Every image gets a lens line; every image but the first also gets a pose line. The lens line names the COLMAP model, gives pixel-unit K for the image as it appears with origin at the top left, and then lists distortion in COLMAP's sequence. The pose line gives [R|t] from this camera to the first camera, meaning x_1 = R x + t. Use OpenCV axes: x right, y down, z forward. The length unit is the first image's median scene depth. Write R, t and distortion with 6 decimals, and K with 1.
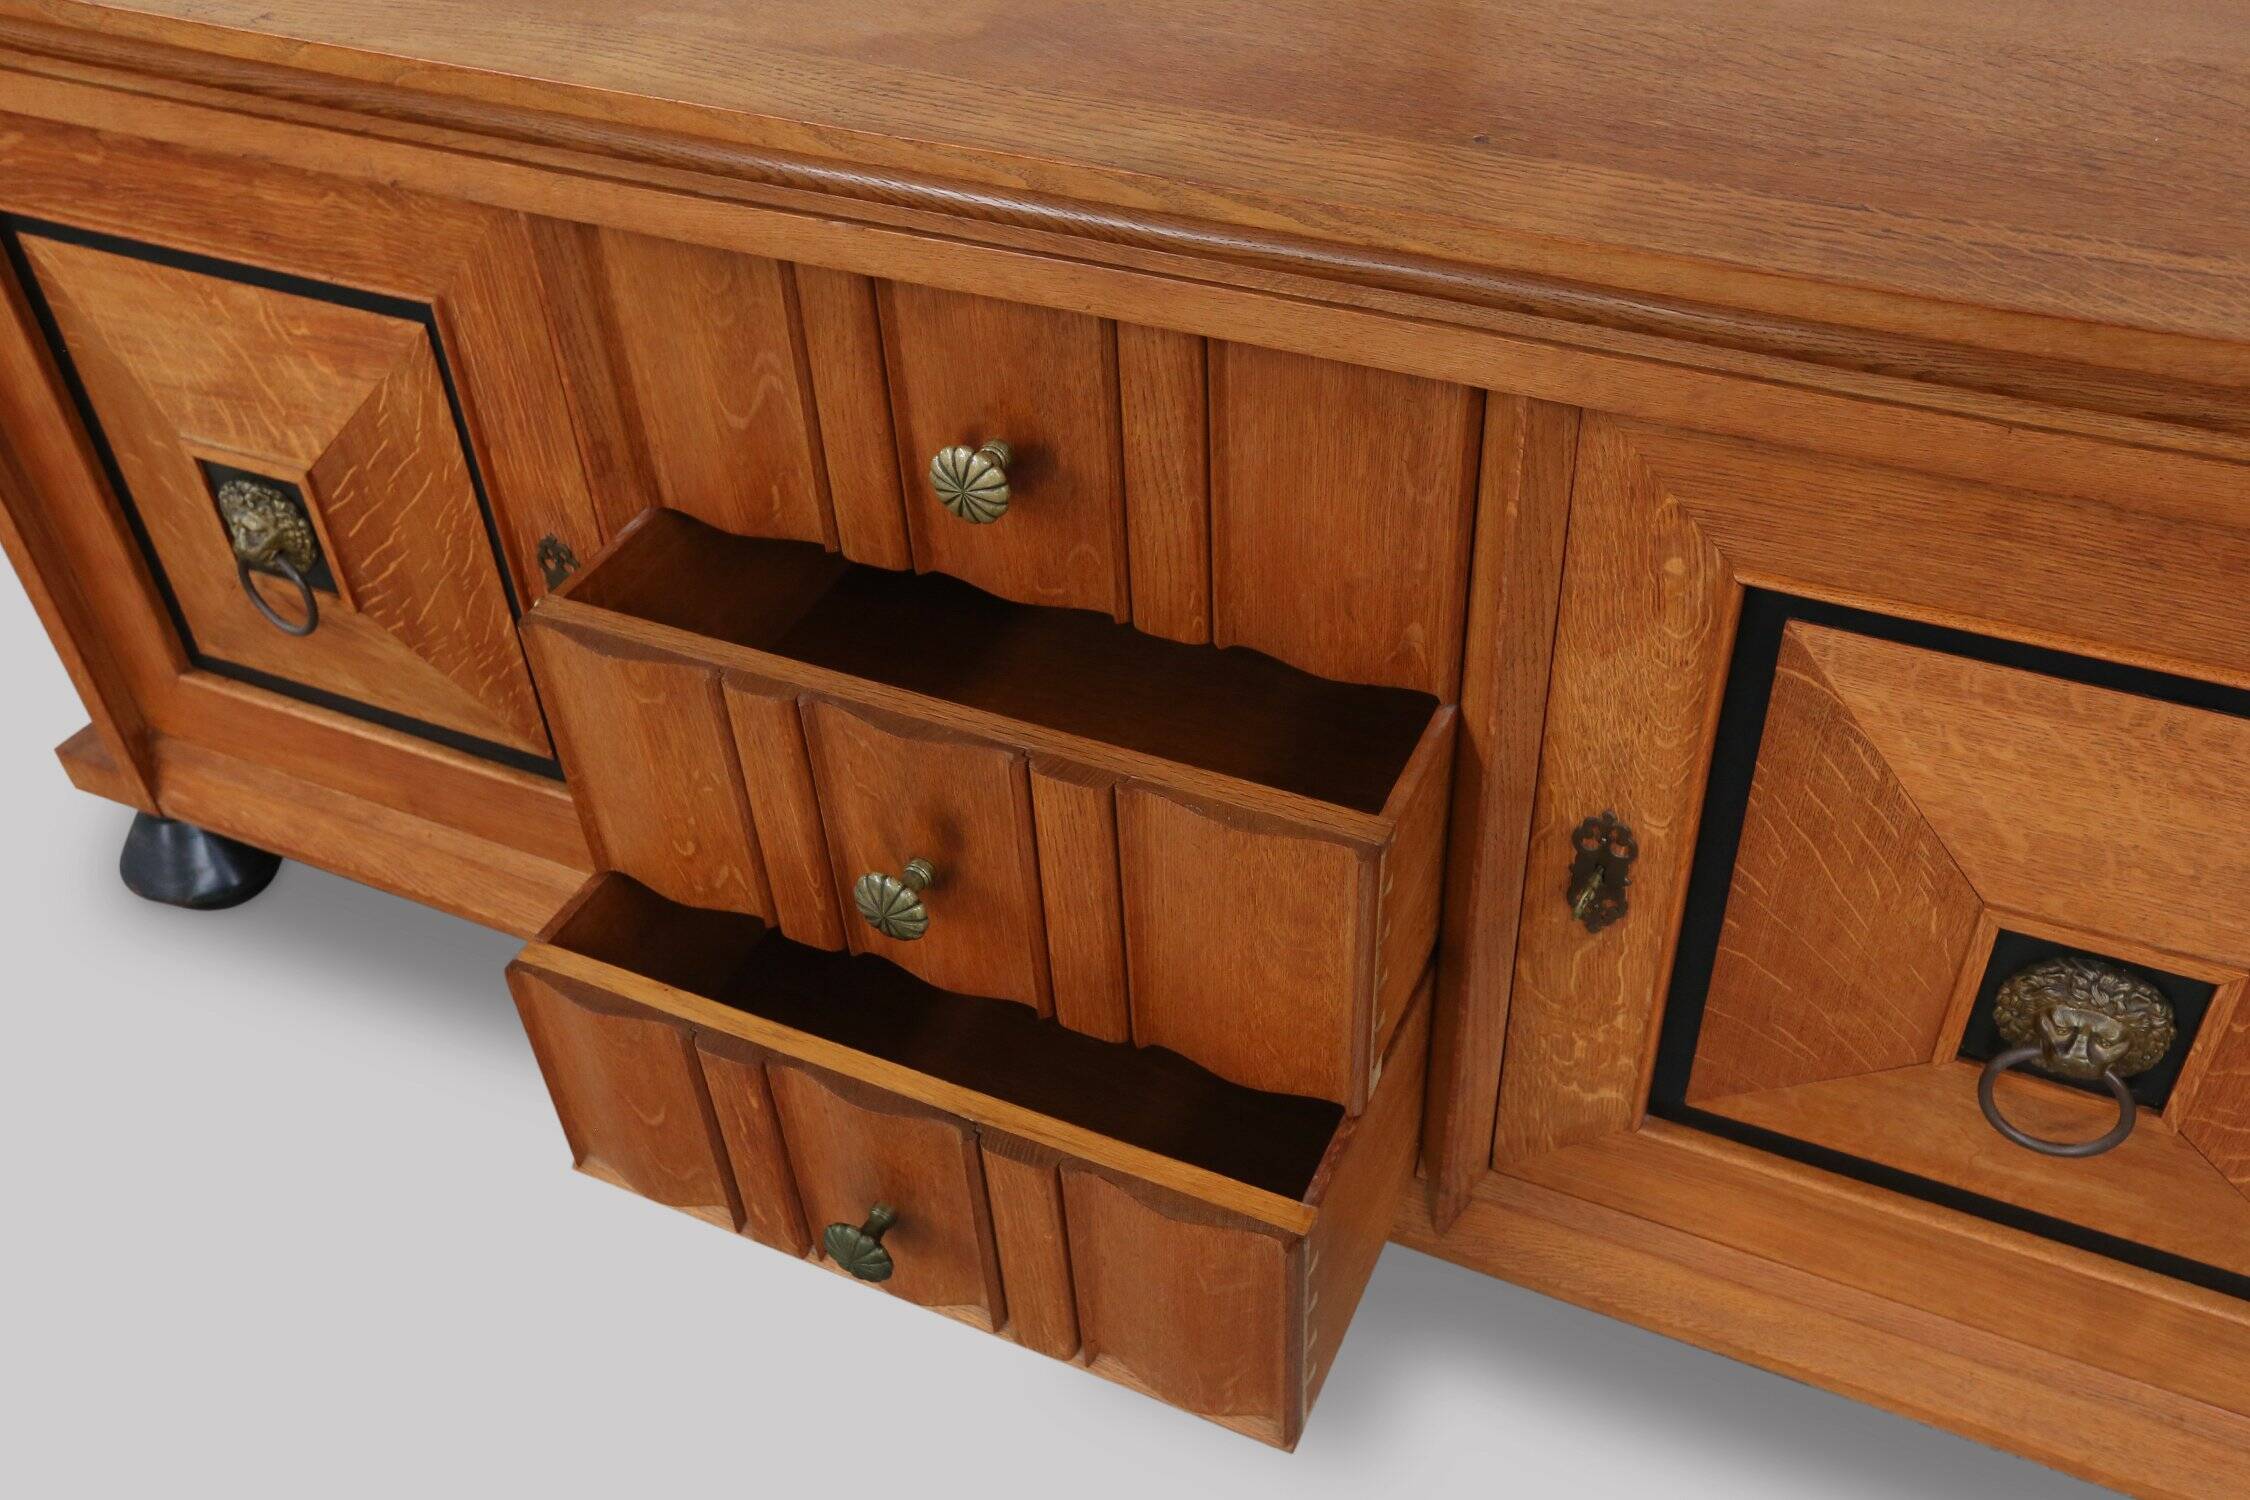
lens RADIAL K [[2112.2, 0, 1049.2], [0, 2112.2, 909.9], [0, 0, 1]] dist [-0.000528, 0.000000]
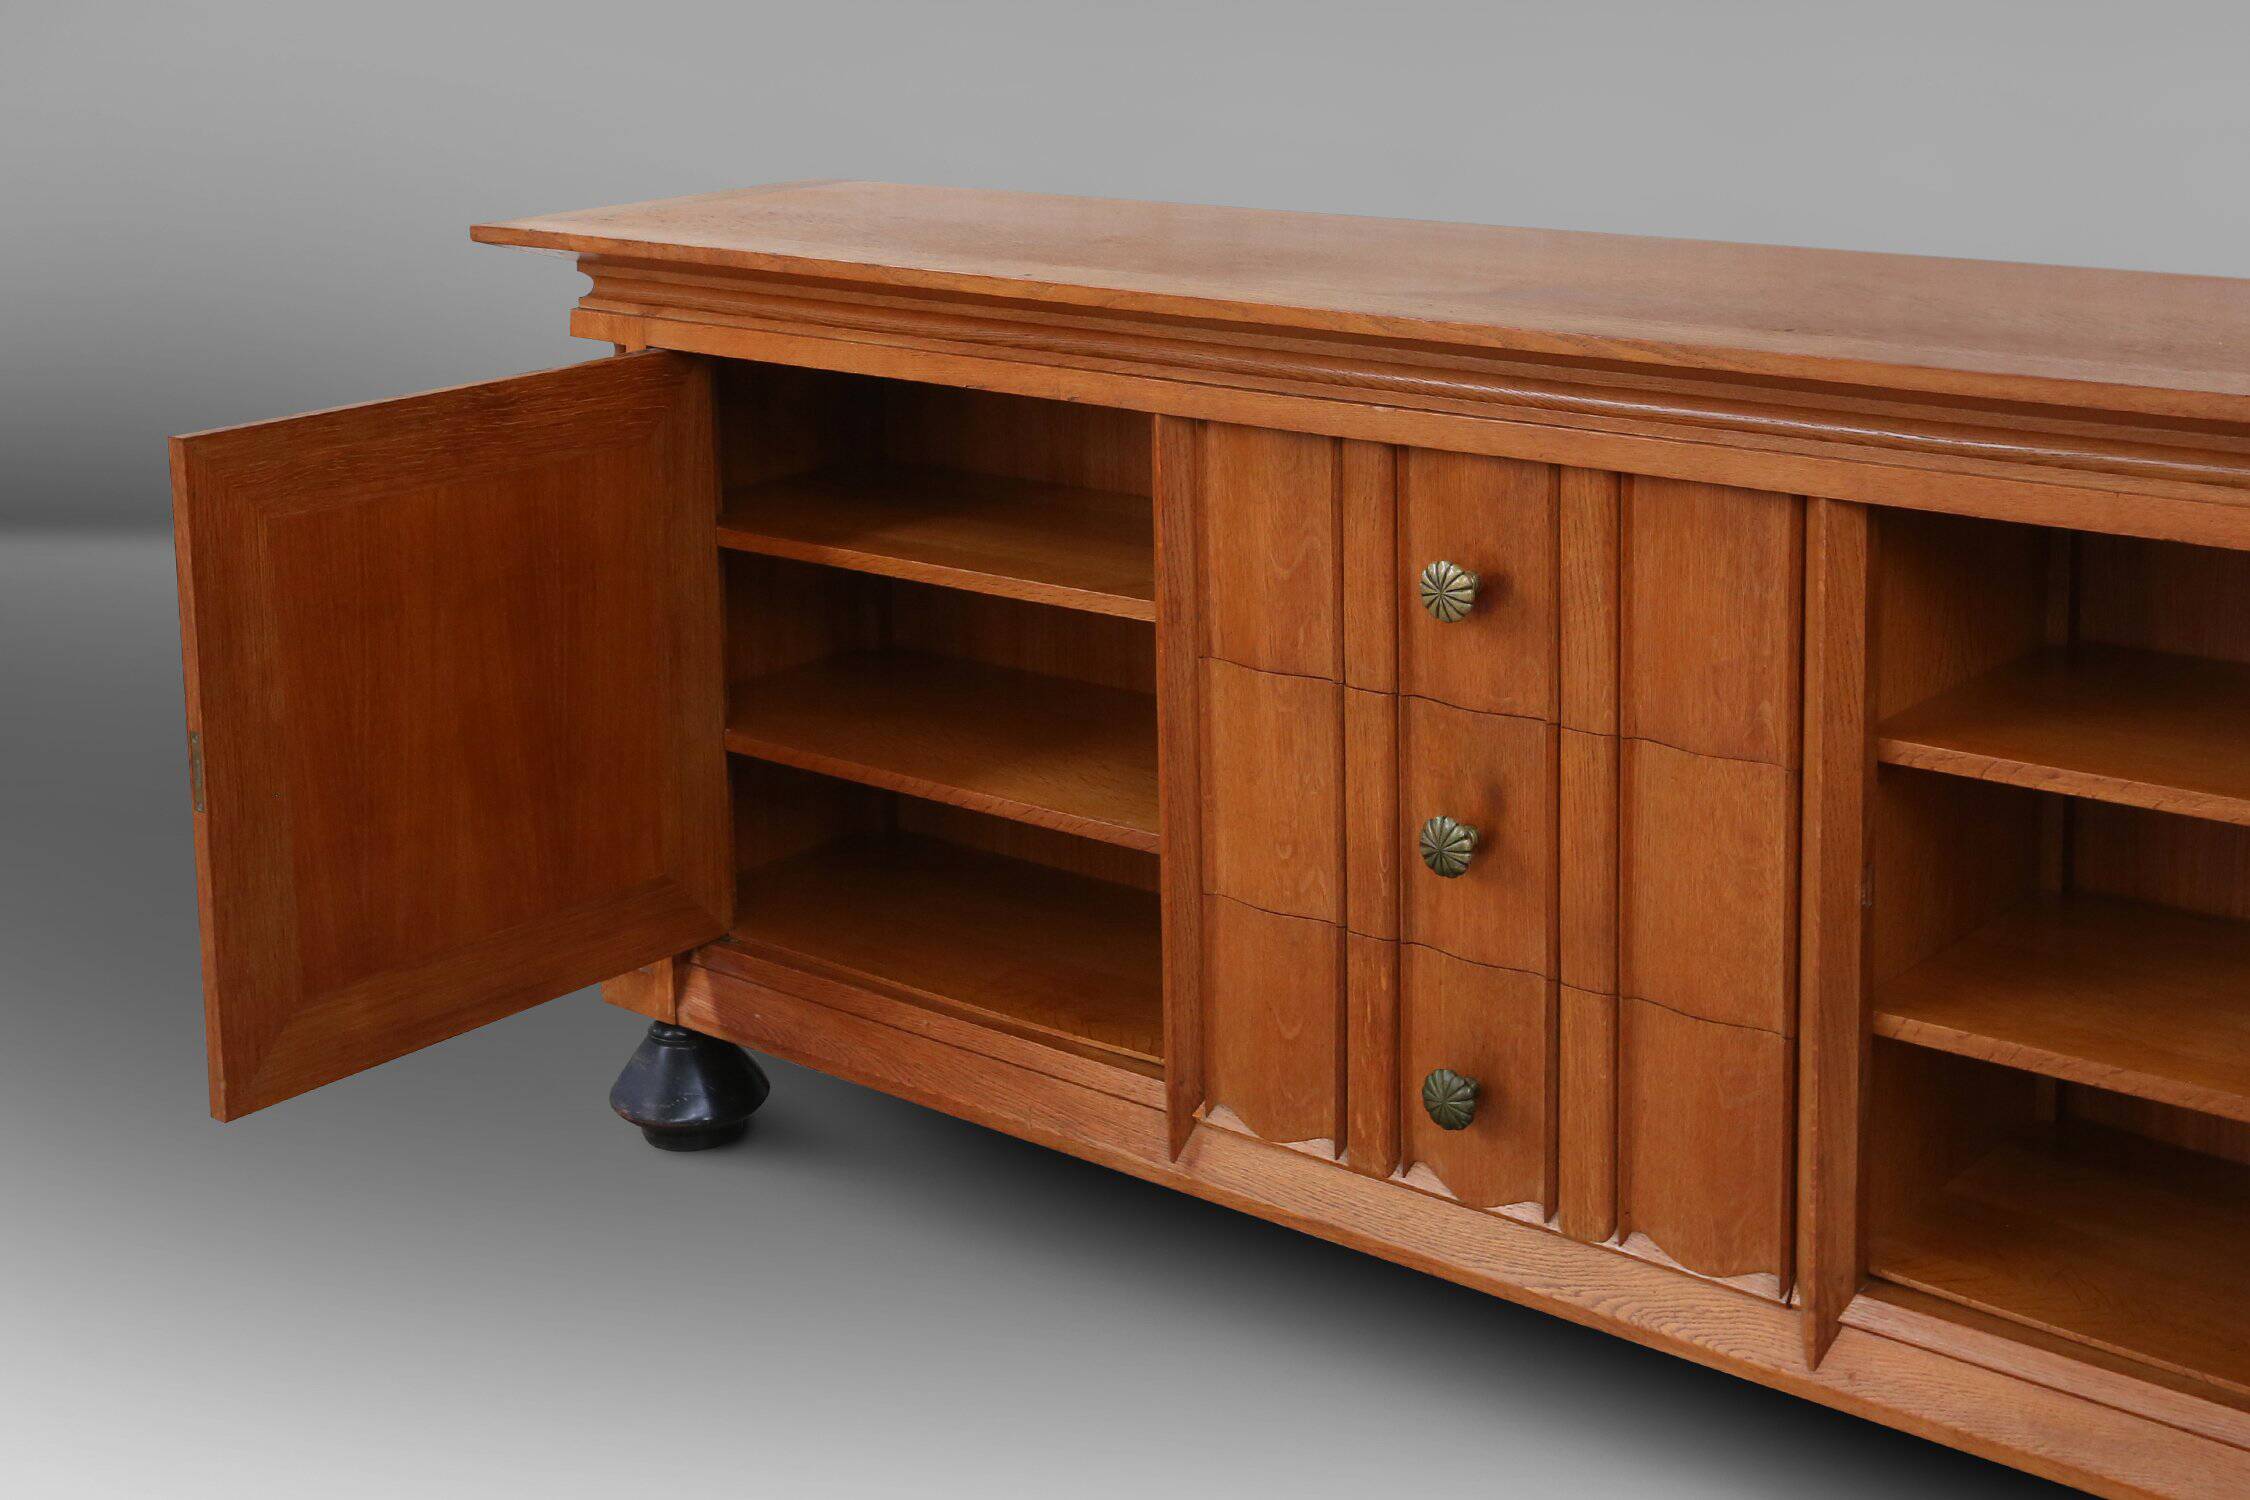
lens RADIAL K [[3270.3, 0, 1019.2], [0, 3270.3, 462.7], [0, 0, 1]] dist [0.089876, 0.000000]
pose [[0.969747, 0.089847, -0.226976, 0.169627], [-0.196263, 0.839864, -0.506073, 0.863560], [0.145159, 0.535310, 0.832089, -0.864301]]
